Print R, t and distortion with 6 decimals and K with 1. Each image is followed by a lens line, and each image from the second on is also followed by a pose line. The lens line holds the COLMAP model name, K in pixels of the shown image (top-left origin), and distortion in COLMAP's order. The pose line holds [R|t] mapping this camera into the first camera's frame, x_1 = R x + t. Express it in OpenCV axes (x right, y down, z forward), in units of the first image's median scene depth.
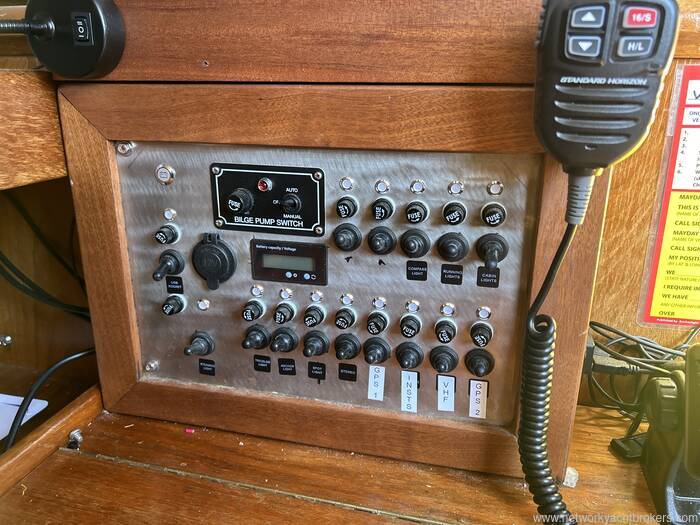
lens RADIAL K [[529.8, 0, 350.1], [0, 529.8, 263.7], [0, 0, 1]] dist [0.012171, -0.020818]
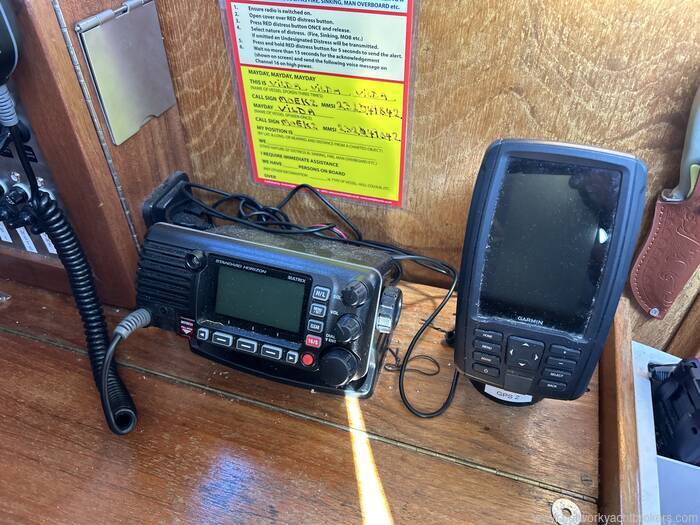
lens RADIAL K [[529.8, 0, 351.2], [0, 529.8, 261.1], [0, 0, 1]] dist [0.012171, -0.020818]
pose [[0.996444, 0.049128, -0.068448, 0.892696], [-0.019174, 0.923310, 0.383578, -0.181816], [0.082043, -0.380901, 0.920969, -0.087269]]
